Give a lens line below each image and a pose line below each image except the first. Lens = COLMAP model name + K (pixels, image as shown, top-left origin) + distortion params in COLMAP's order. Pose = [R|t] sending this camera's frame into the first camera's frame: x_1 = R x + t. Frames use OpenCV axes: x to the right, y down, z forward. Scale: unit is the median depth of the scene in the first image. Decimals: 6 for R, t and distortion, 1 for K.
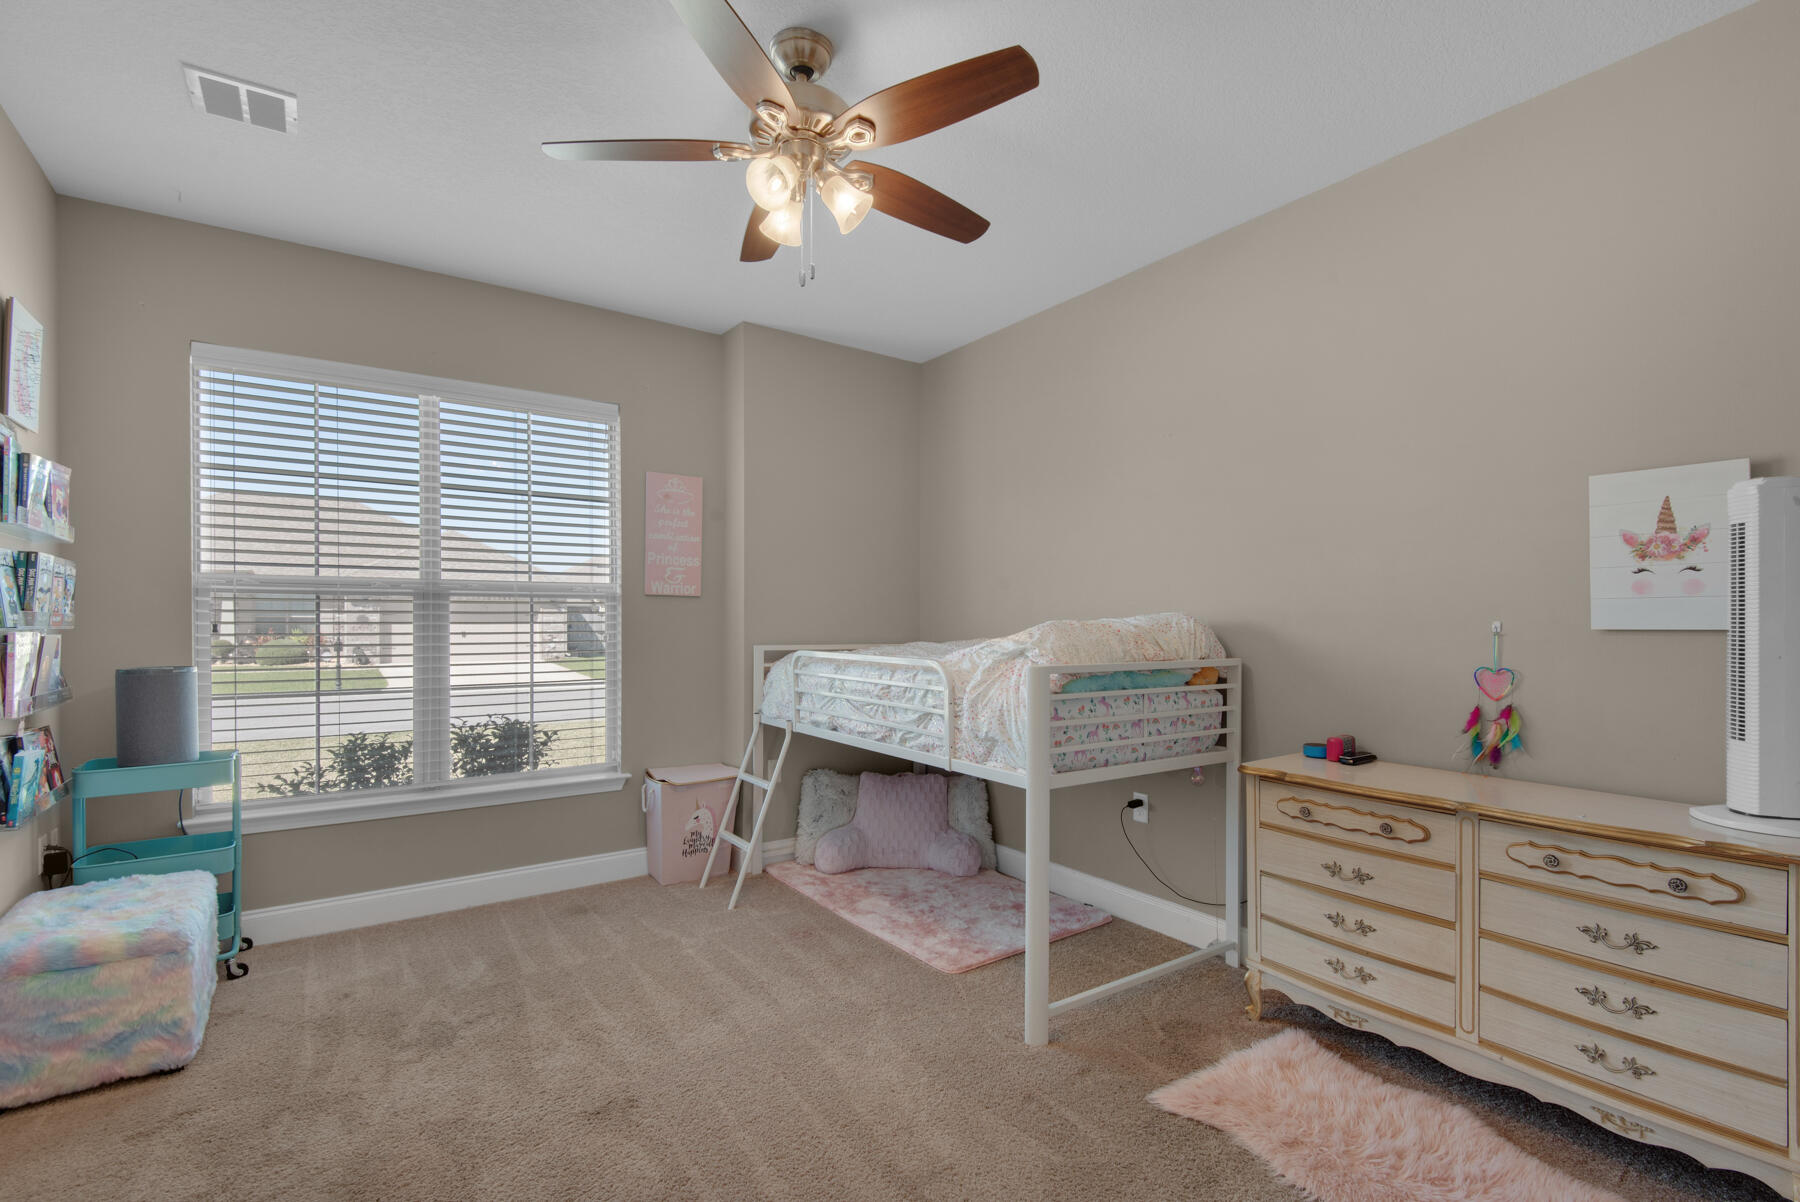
lens RADIAL K [[838.1, 0, 906.2], [0, 838.1, 638.1], [0, 0, 1]] dist [0.045207, -0.024021]
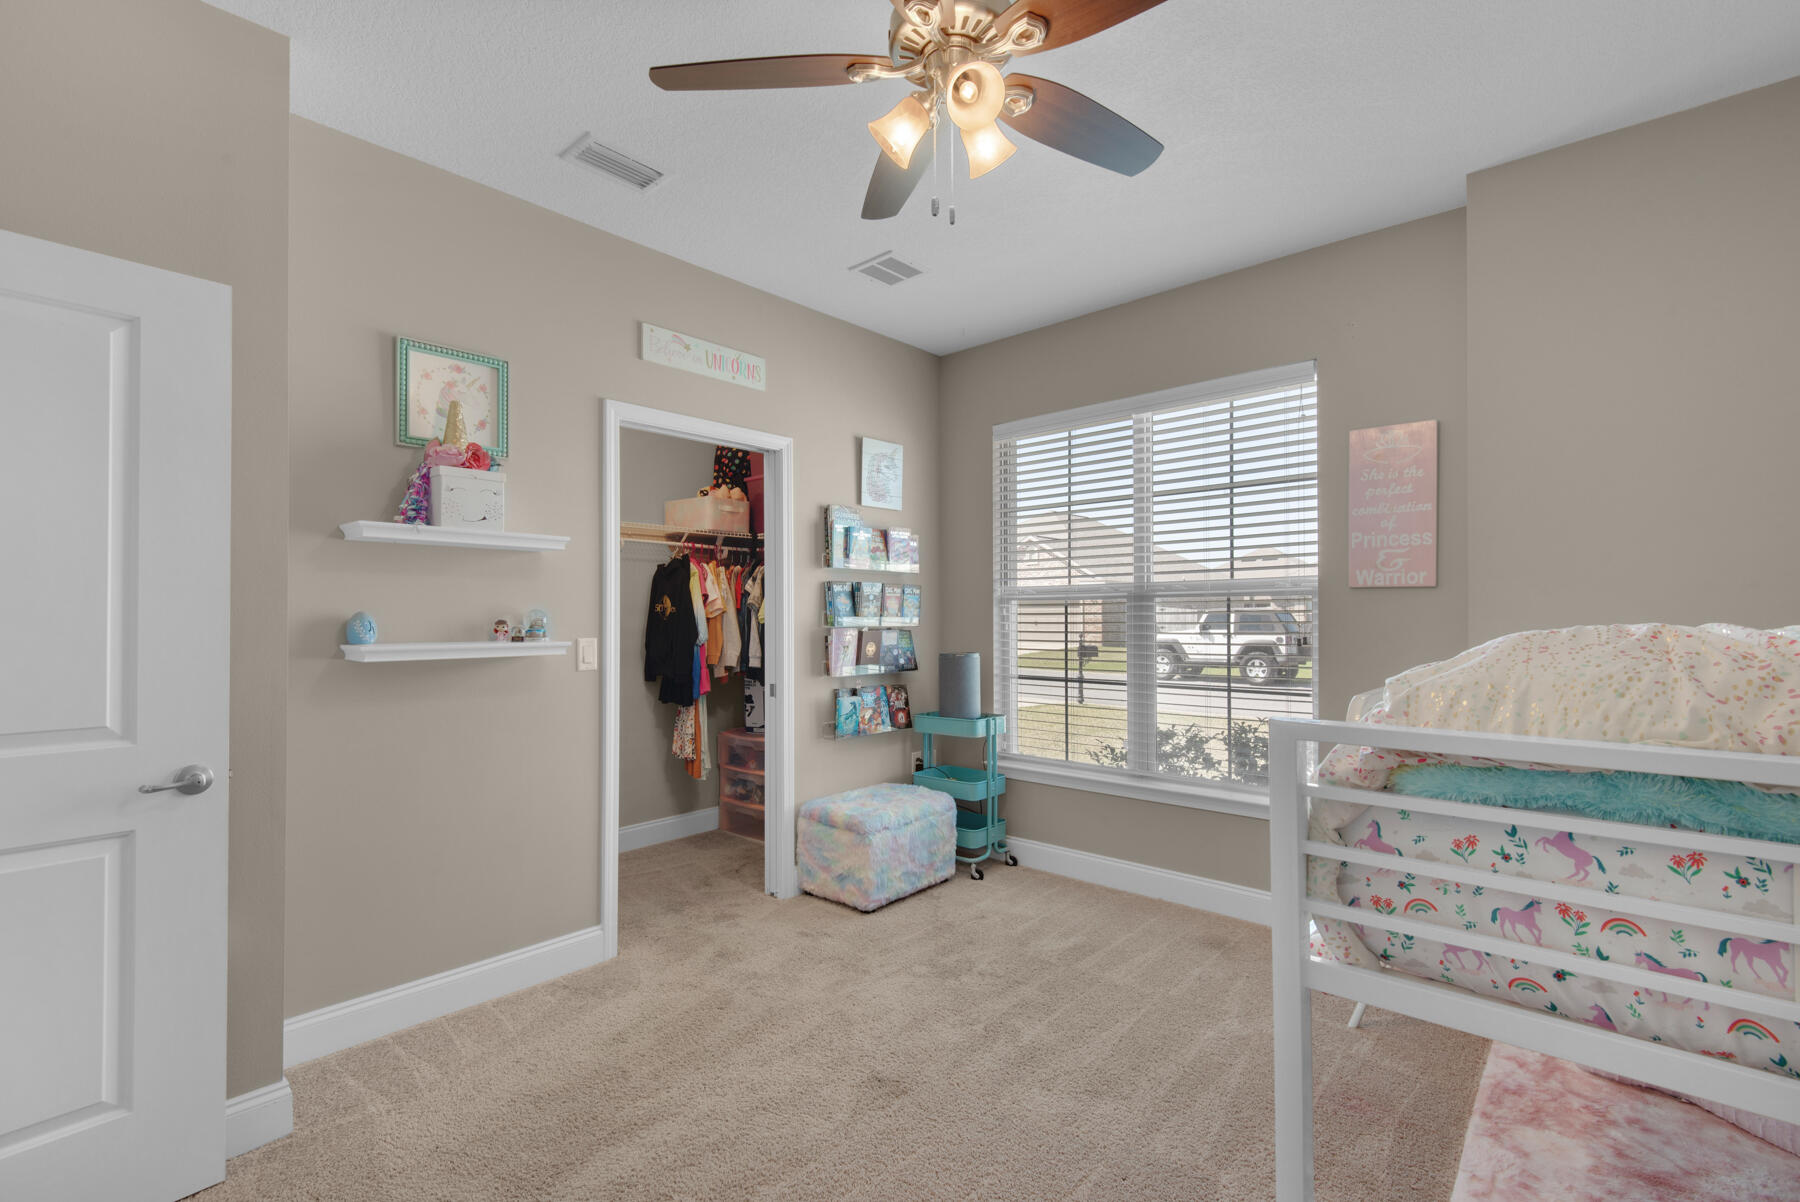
lens RADIAL K [[826.6, 0, 904.2], [0, 826.6, 618.0], [0, 0, 1]] dist [0.042900, -0.024907]
pose [[0.209227, -0.001492, -0.977866, 0.447045], [-0.016250, 0.999855, -0.005003, -0.015209], [0.977732, 0.016937, 0.209173, 0.525018]]
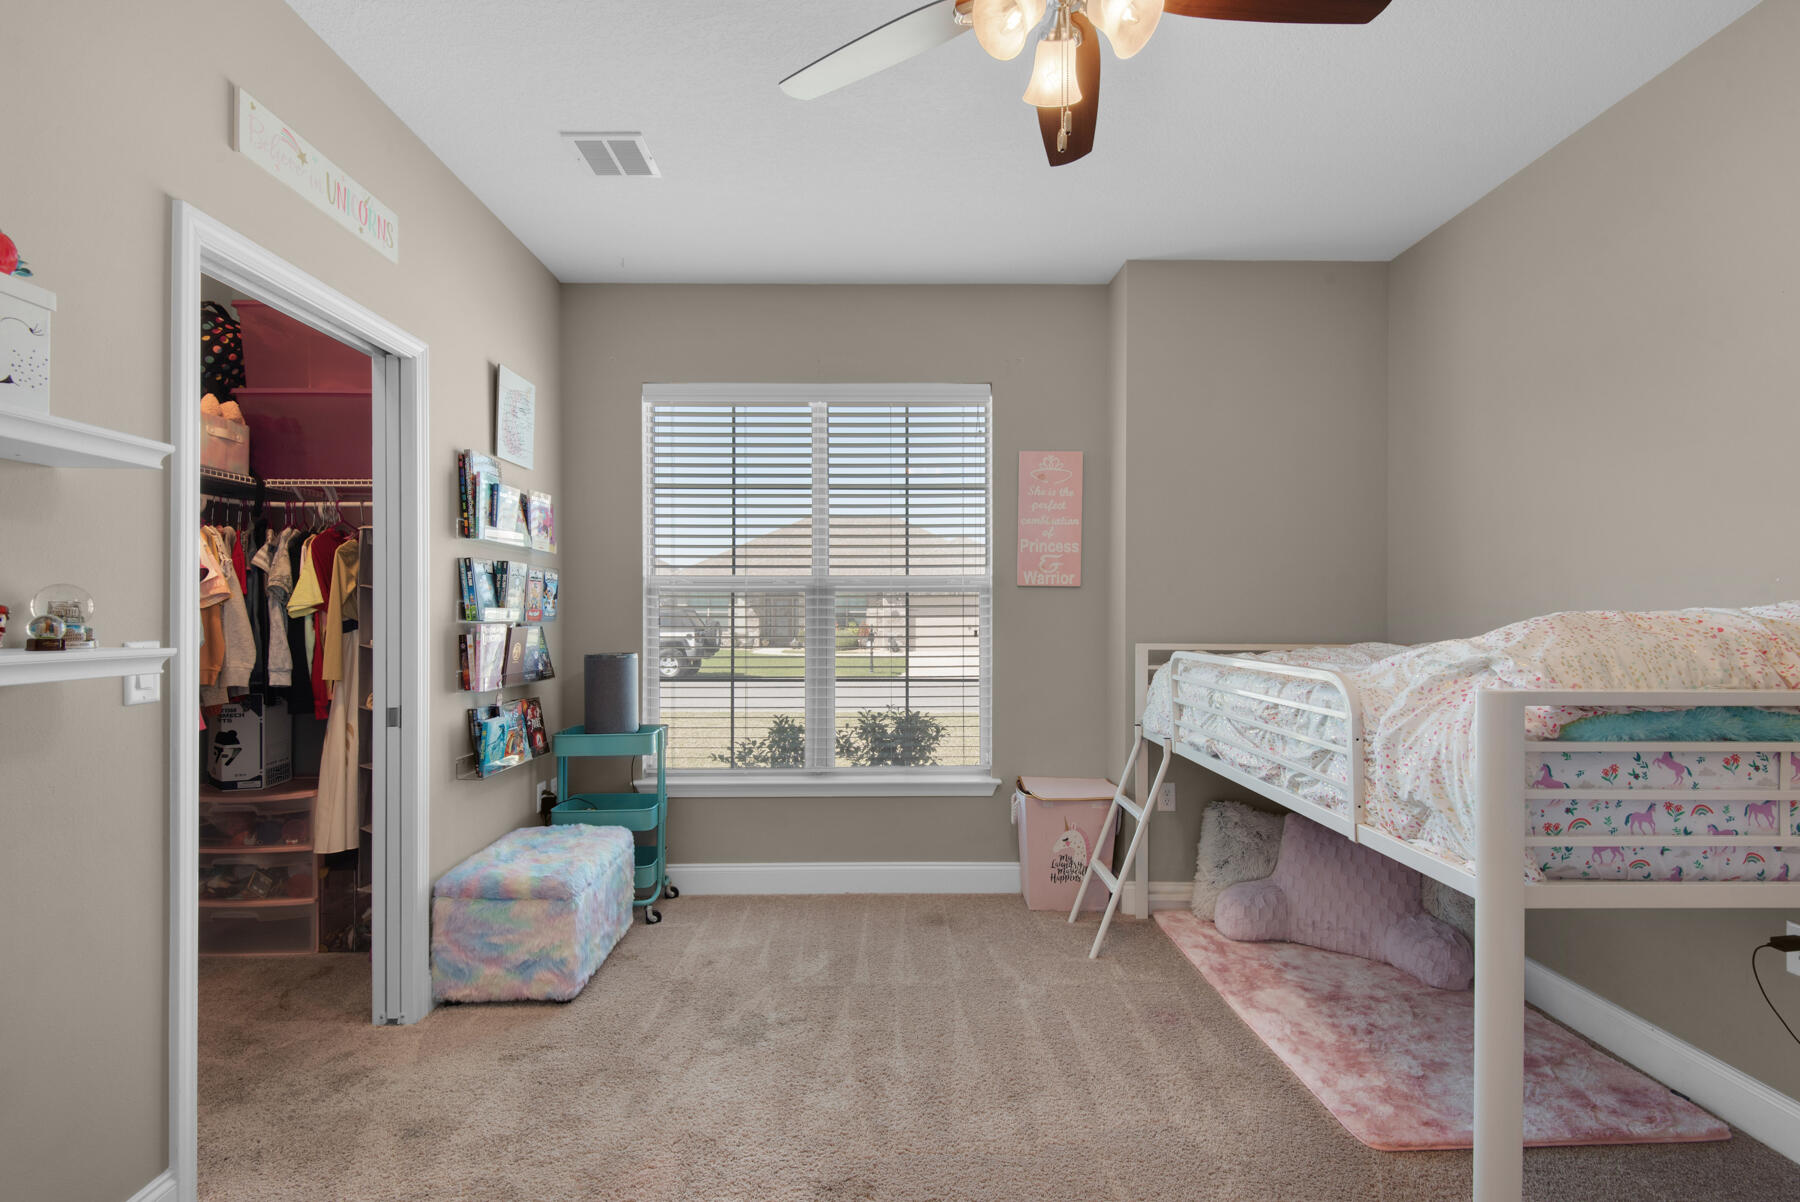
lens RADIAL K [[829.3, 0, 886.6], [0, 829.3, 622.2], [0, 0, 1]] dist [0.042628, -0.025514]
pose [[0.819248, 0.003149, -0.573431, 0.110601], [-0.009904, 0.999913, -0.008659, -0.003602], [0.573354, 0.012773, 0.819208, 0.218204]]
